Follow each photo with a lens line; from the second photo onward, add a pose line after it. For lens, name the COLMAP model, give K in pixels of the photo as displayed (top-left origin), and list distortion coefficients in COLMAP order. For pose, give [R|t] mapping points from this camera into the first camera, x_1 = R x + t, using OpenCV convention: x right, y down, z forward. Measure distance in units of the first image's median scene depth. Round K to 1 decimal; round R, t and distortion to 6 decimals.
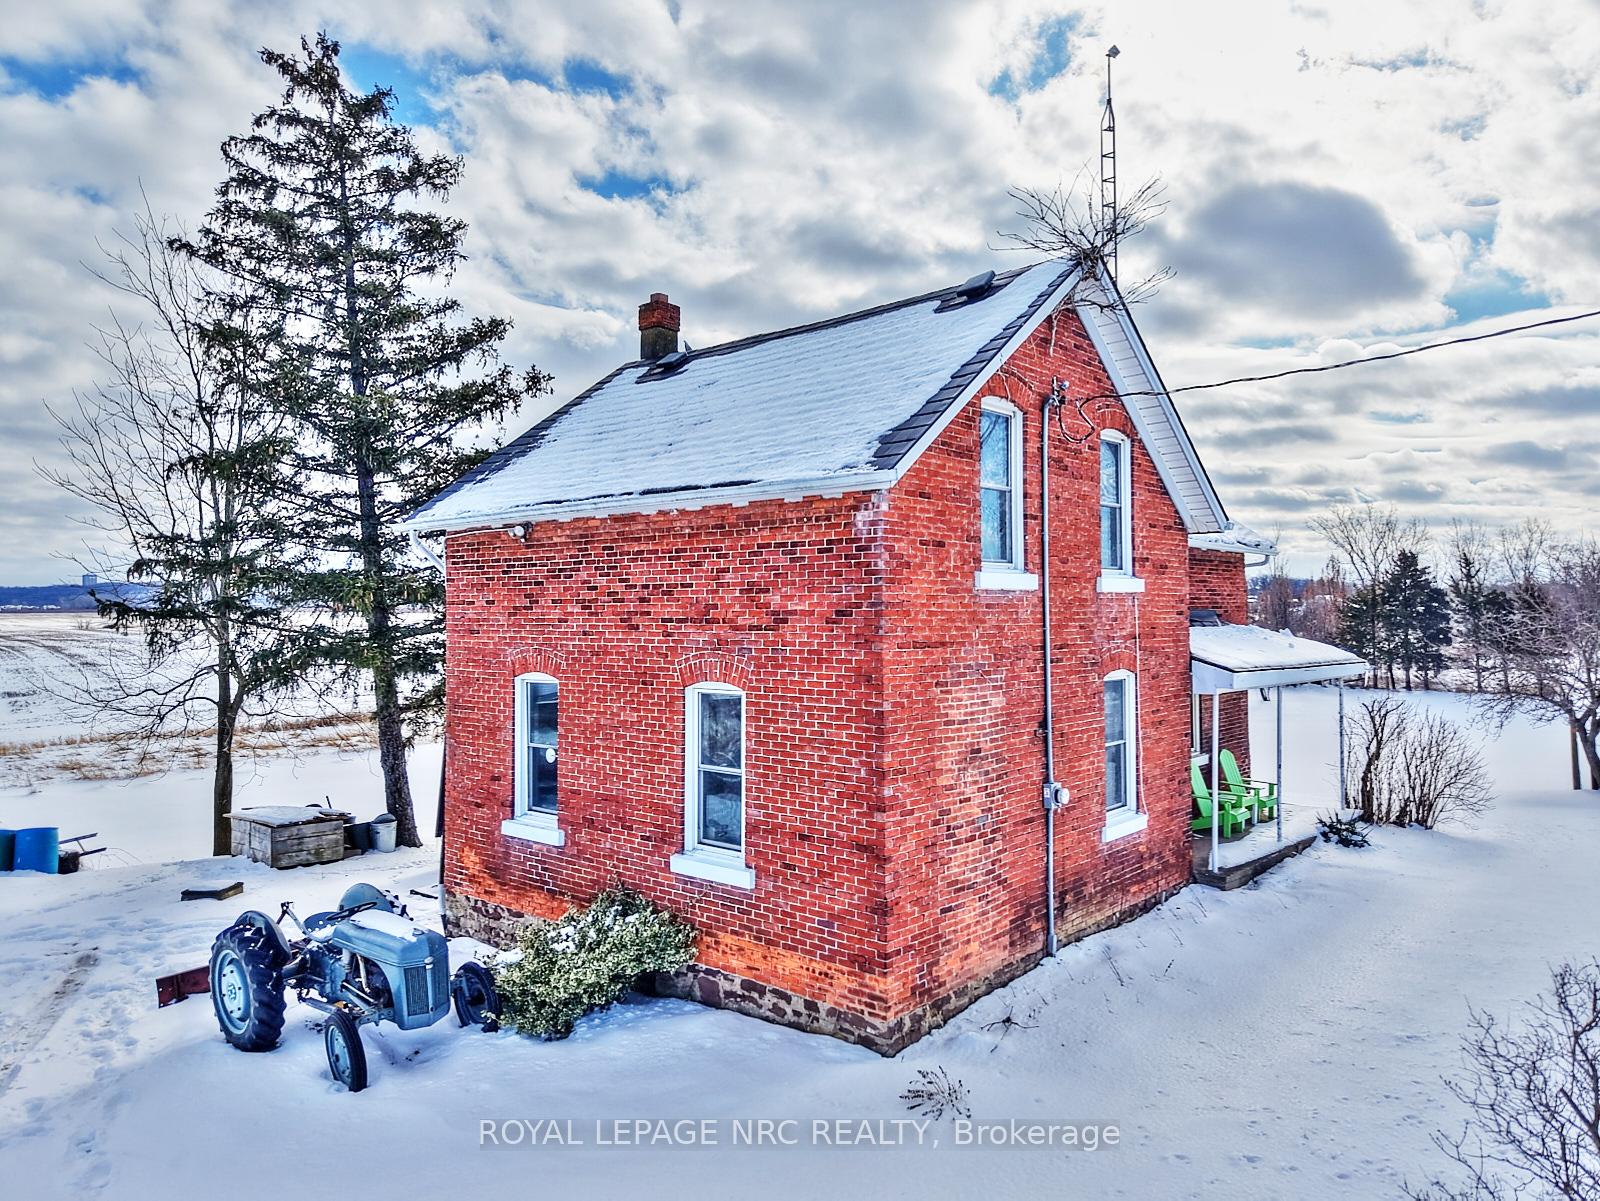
lens RADIAL K [[1077.4, 0, 808.8], [0, 1077.4, 602.3], [0, 0, 1]] dist [0.012604, -0.009661]
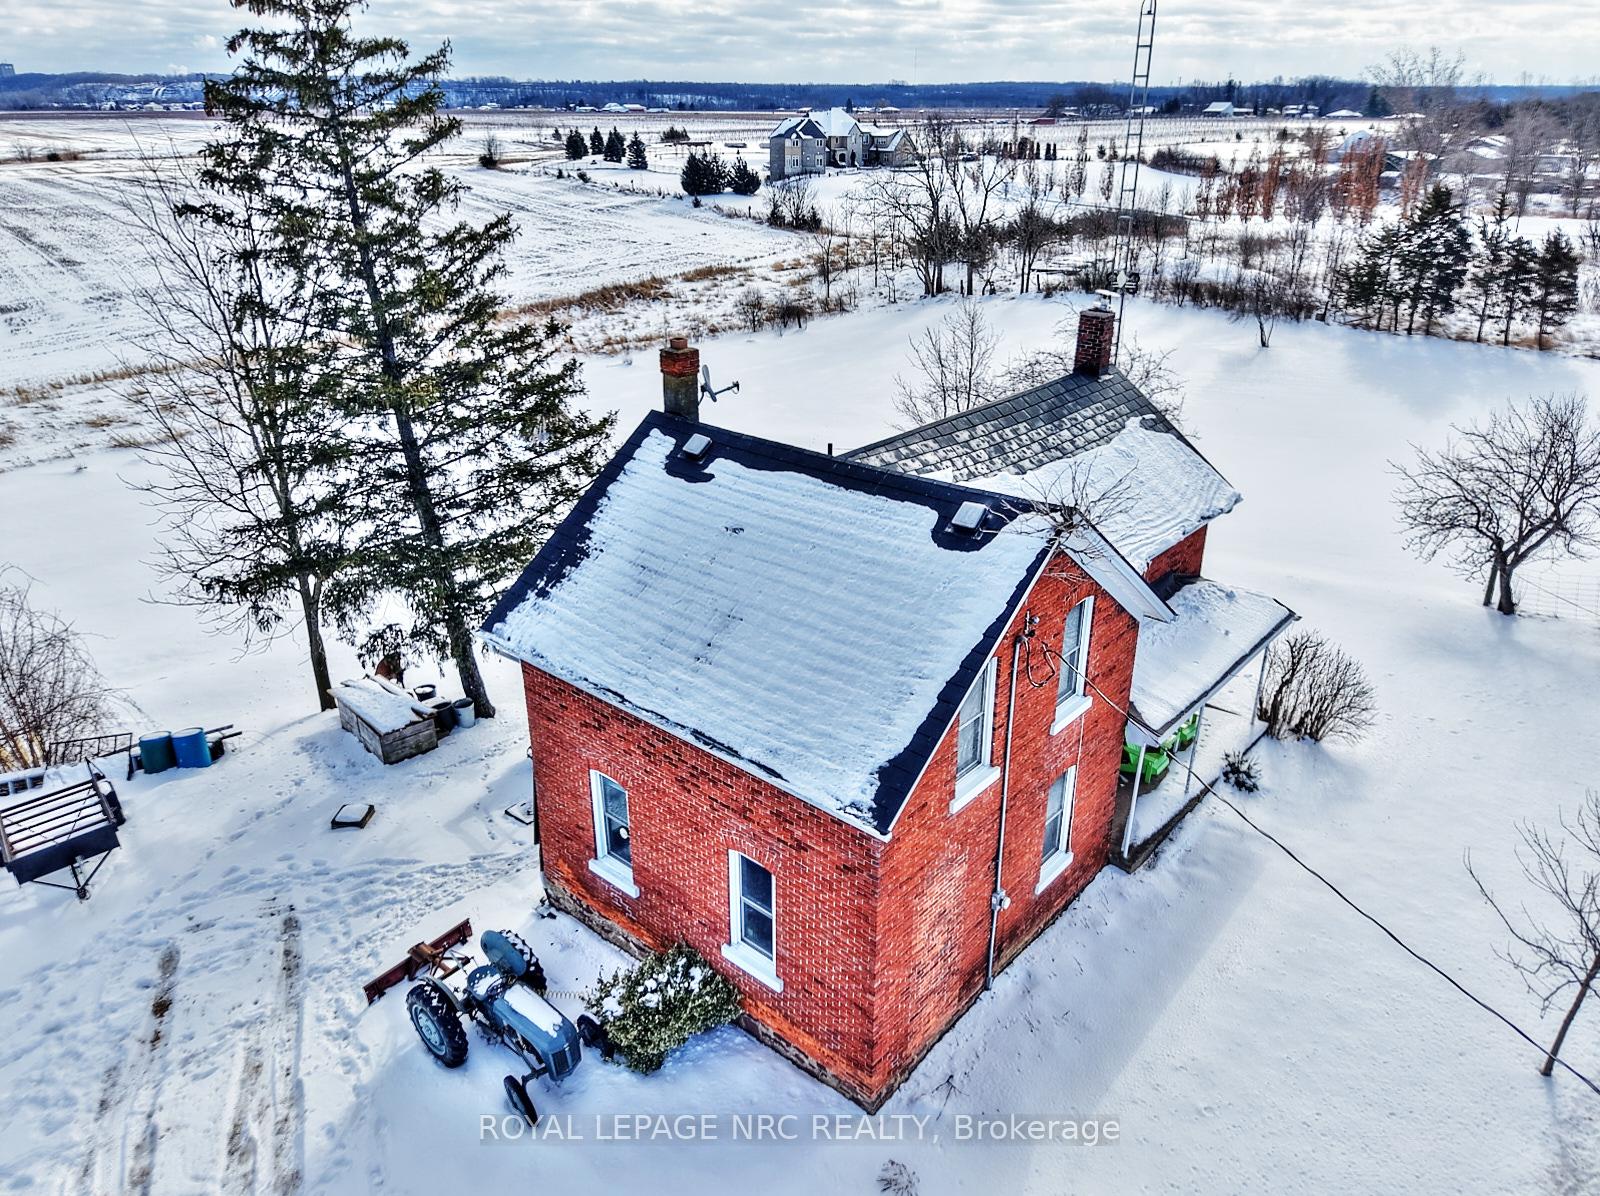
lens RADIAL K [[1077.4, 0, 805.5], [0, 1077.4, 601.6], [0, 0, 1]] dist [0.012604, -0.009661]
pose [[0.999980, 0.006156, 0.001707, -0.020708], [-0.006302, 0.906683, 0.421766, -0.658154], [0.001048, -0.421768, 0.906703, -0.073973]]
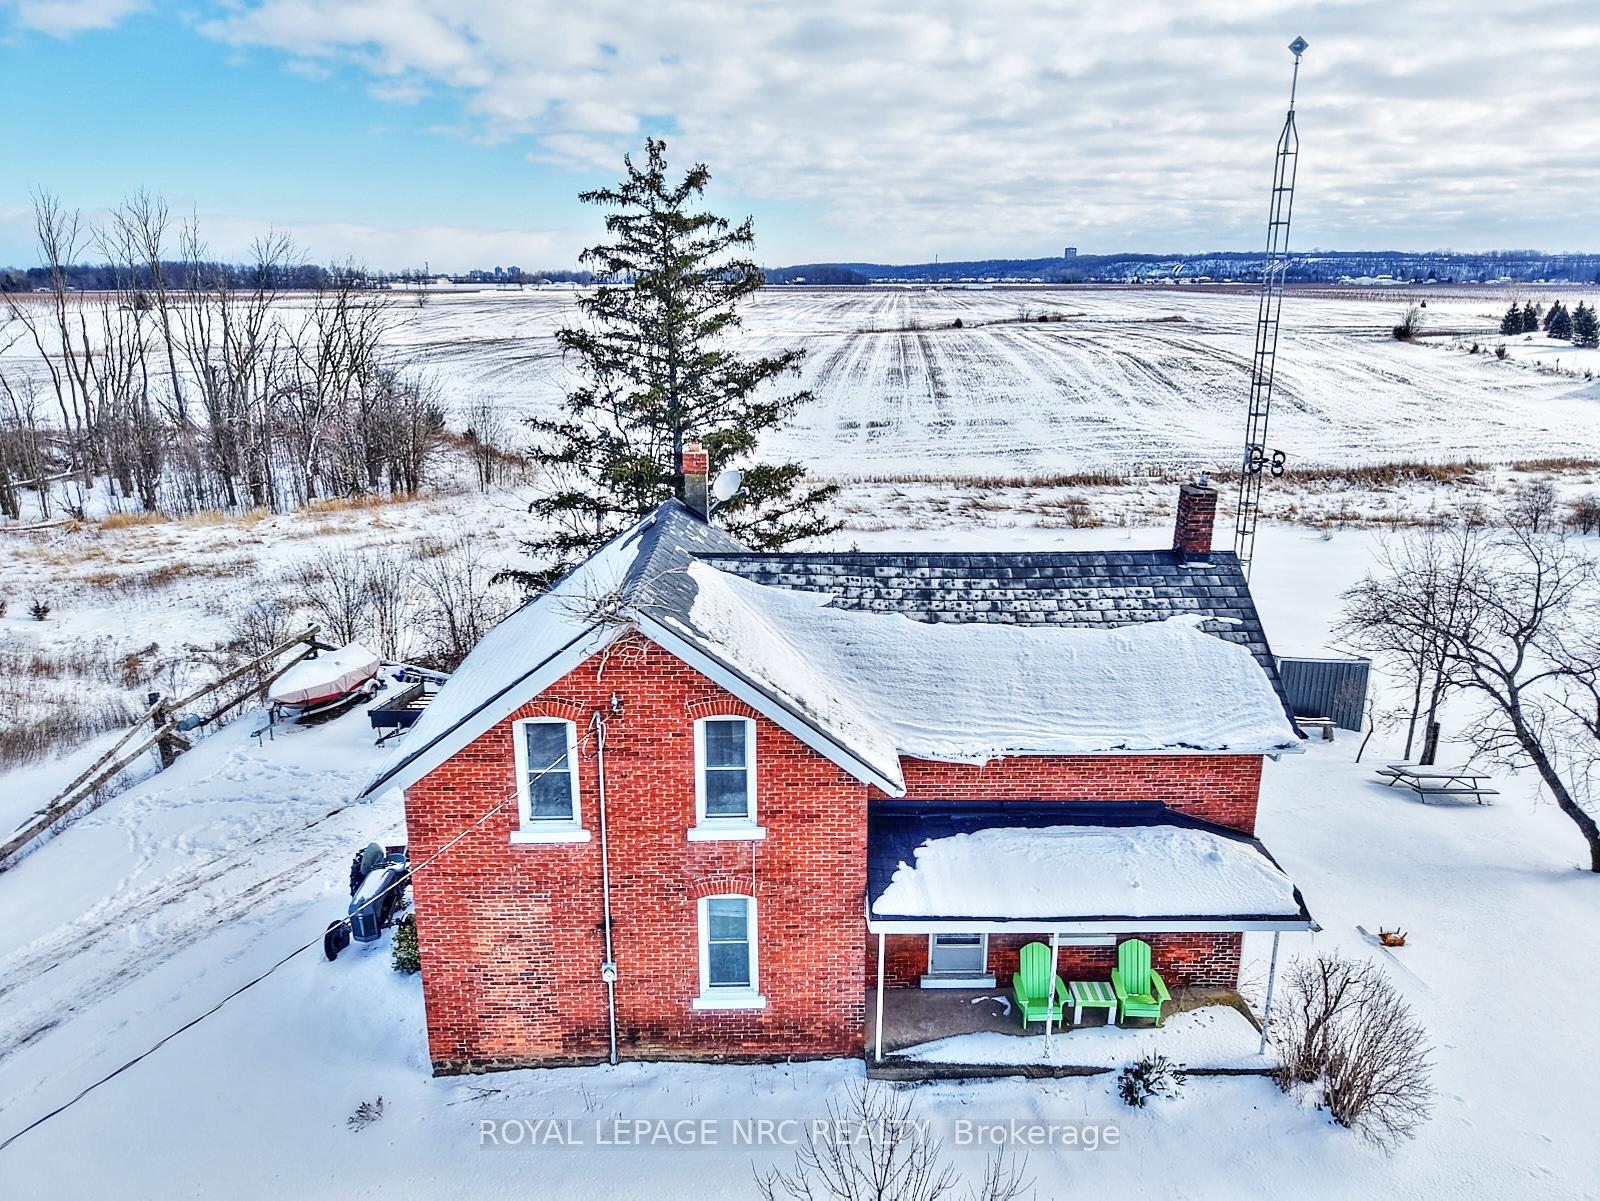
lens RADIAL K [[1077.4, 0, 804.3], [0, 1077.4, 605.0], [0, 0, 1]] dist [0.012604, -0.009661]
pose [[0.681123, 0.218366, -0.698847, 1.156416], [-0.002136, 0.955078, 0.296347, -0.633834], [0.732165, -0.200356, 0.650992, 0.314486]]
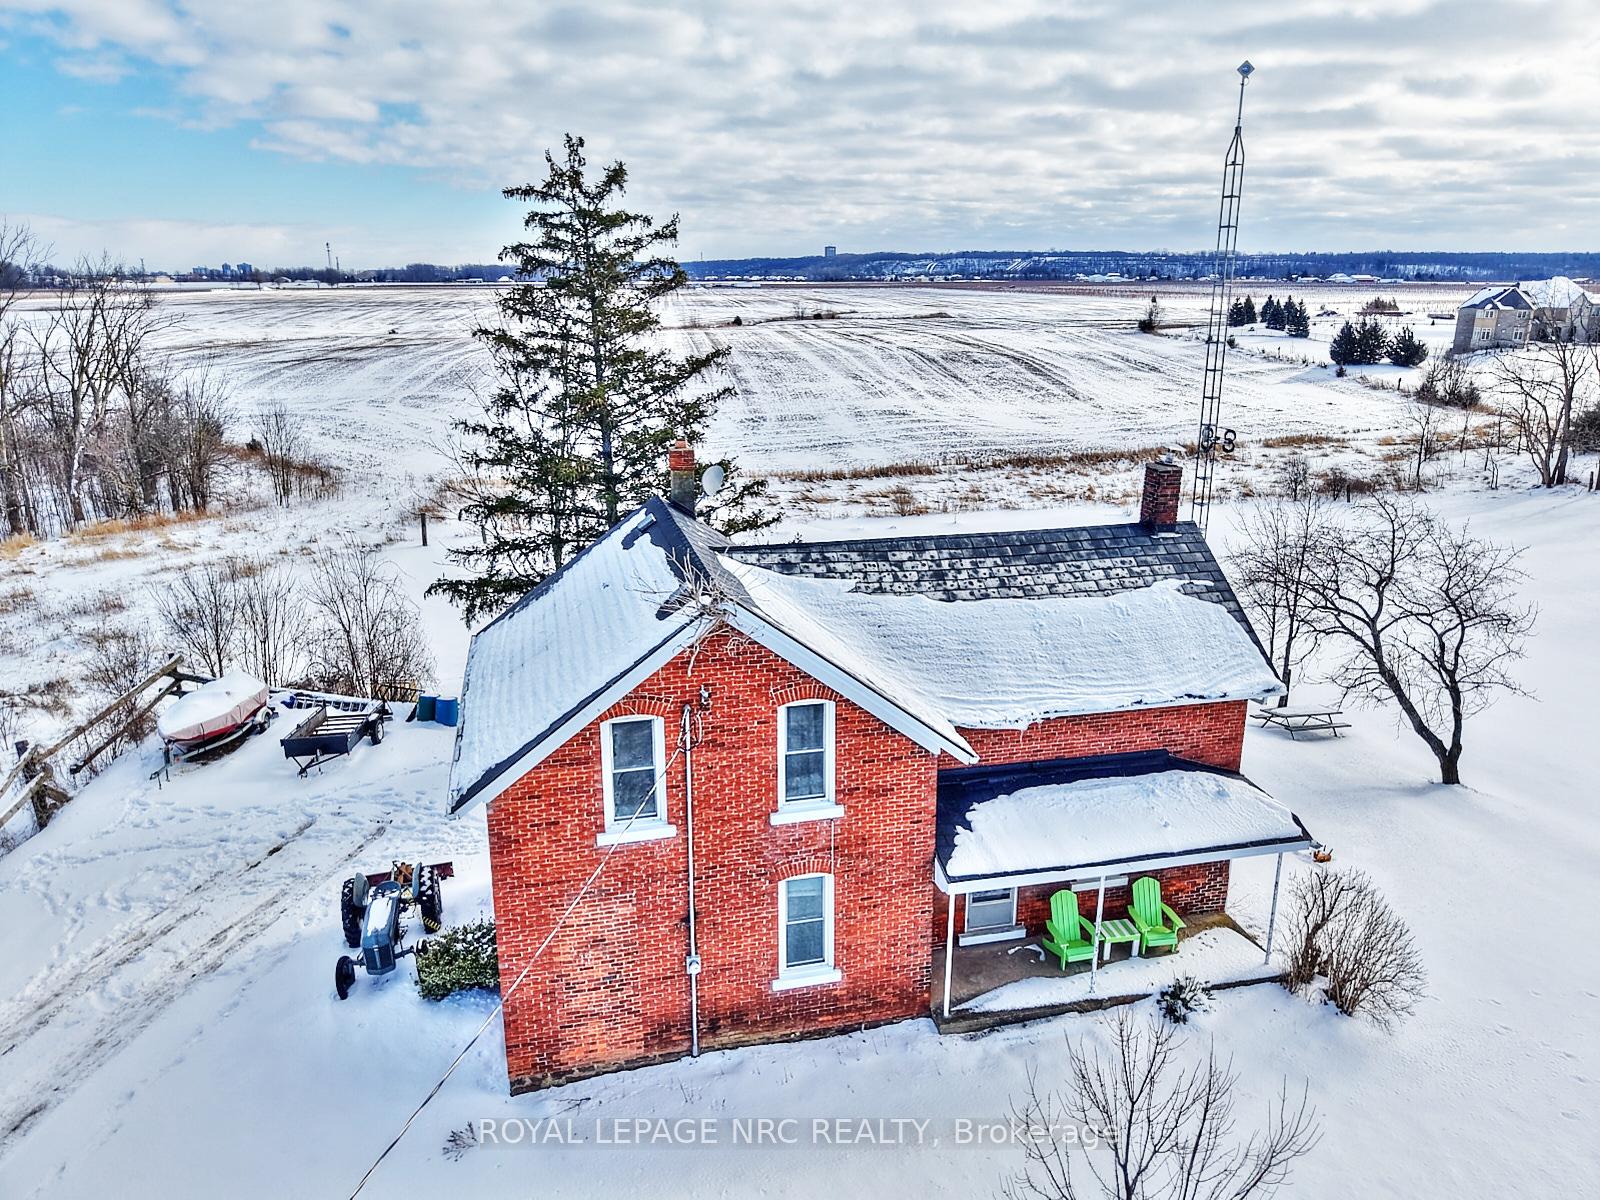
lens RADIAL K [[1077.4, 0, 806.3], [0, 1077.4, 608.0], [0, 0, 1]] dist [0.012604, -0.009661]
pose [[0.819120, 0.174286, -0.546505, 0.941185], [-0.002602, 0.953844, 0.300290, -0.632800], [0.573617, -0.244551, 0.781766, 0.064563]]
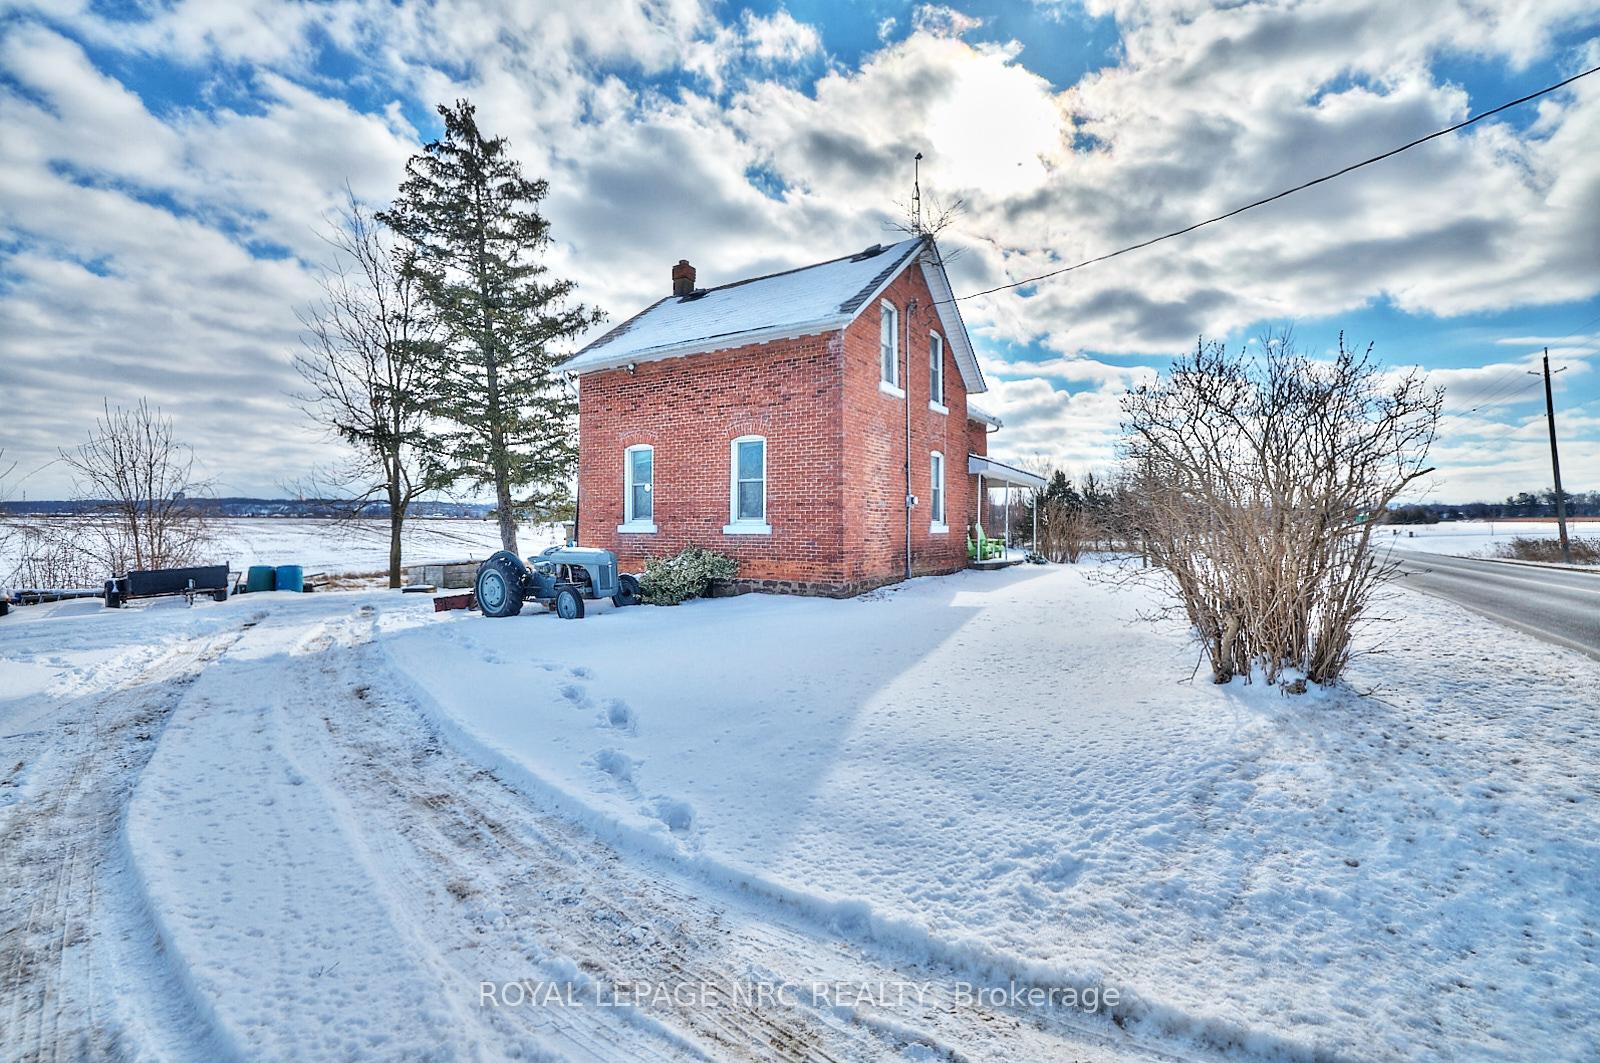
lens RADIAL K [[684.4, 0, 811.6], [0, 684.4, 522.0], [0, 0, 1]] dist [-0.001556, -0.001154]
pose [[0.986893, 0.005827, 0.161273, -0.146444], [-0.006710, 0.999965, 0.004932, 0.190192], [-0.161238, -0.005950, 0.986898, -0.216248]]
